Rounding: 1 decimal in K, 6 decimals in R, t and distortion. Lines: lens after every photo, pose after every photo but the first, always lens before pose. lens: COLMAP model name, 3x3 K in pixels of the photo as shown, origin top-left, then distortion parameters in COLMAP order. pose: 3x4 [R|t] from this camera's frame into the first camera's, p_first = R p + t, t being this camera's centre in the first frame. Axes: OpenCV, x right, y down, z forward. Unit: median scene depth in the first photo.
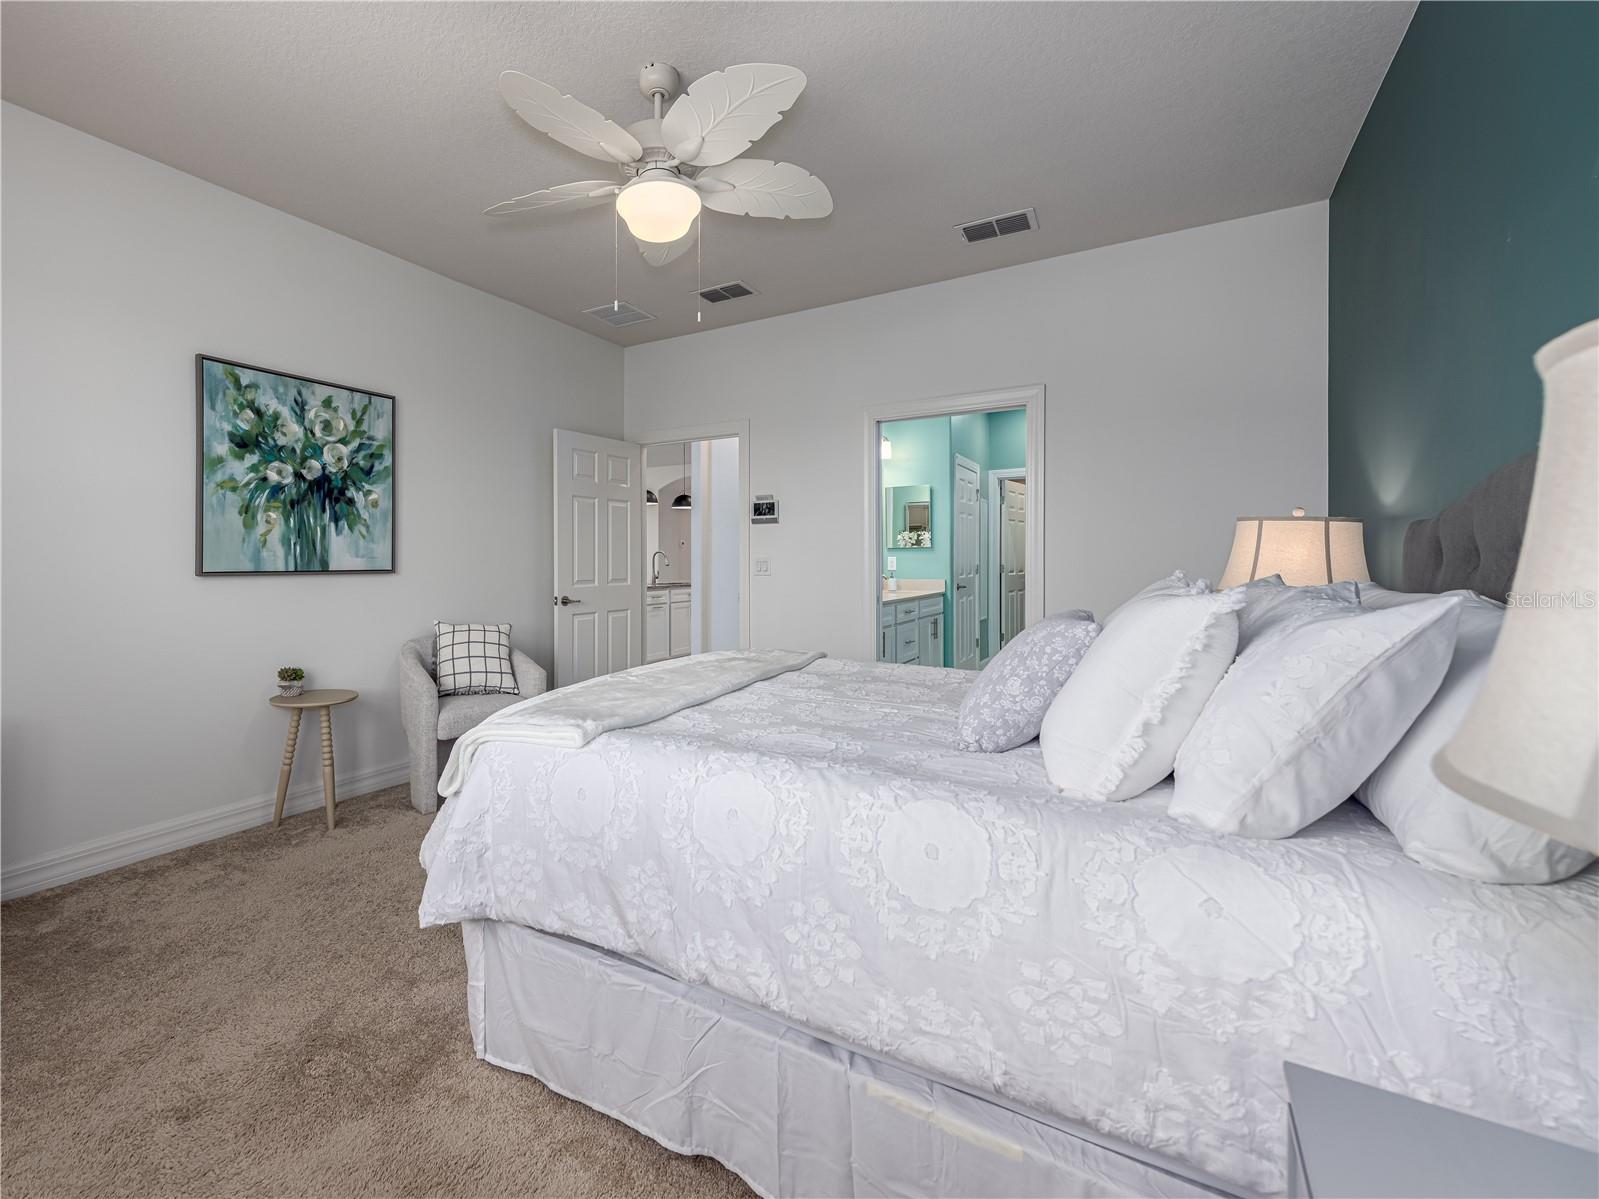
lens RADIAL K [[646.2, 0, 799.5], [0, 646.2, 582.5], [0, 0, 1]] dist [0.000094, 0.000003]
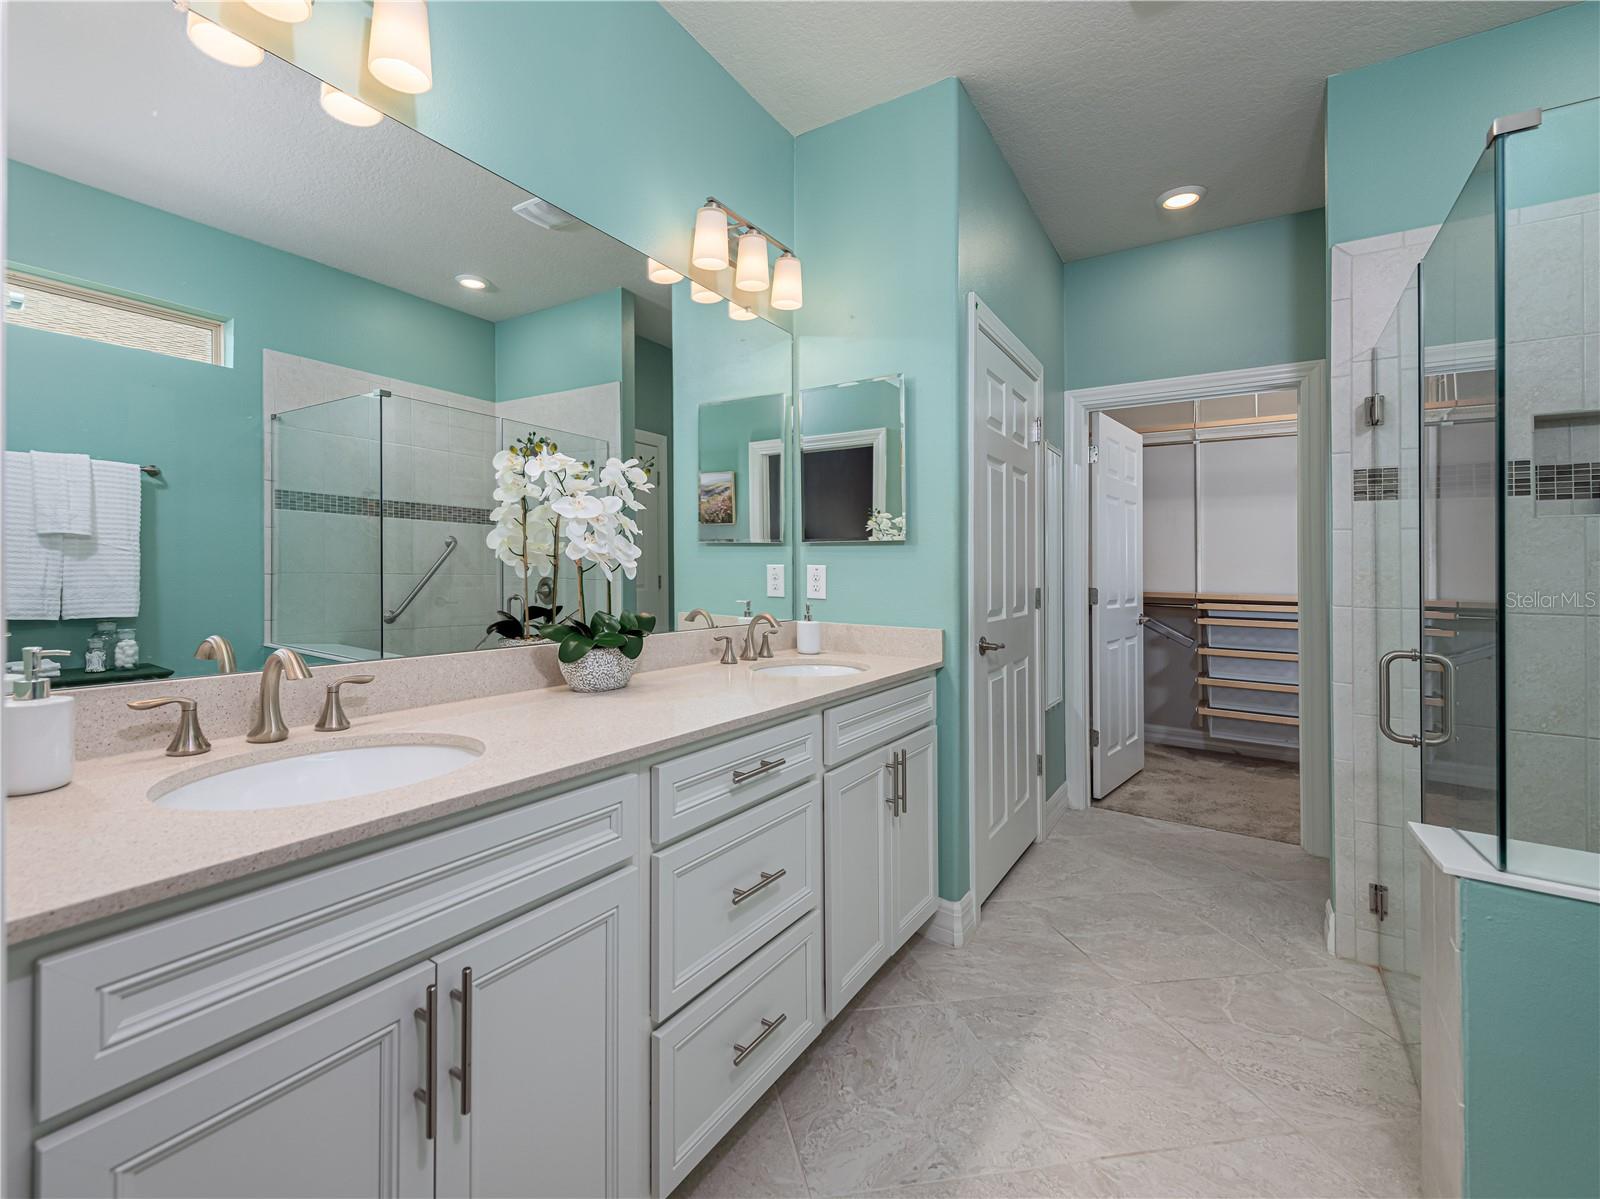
lens RADIAL K [[646.6, 0, 800.2], [0, 646.6, 593.4], [0, 0, 1]] dist [0.000094, 0.000003]
pose [[0.994813, 0.004220, -0.101634, 0.182183], [-0.005295, 0.999933, -0.010307, -0.020517], [0.101584, 0.010792, 0.994768, 0.628700]]
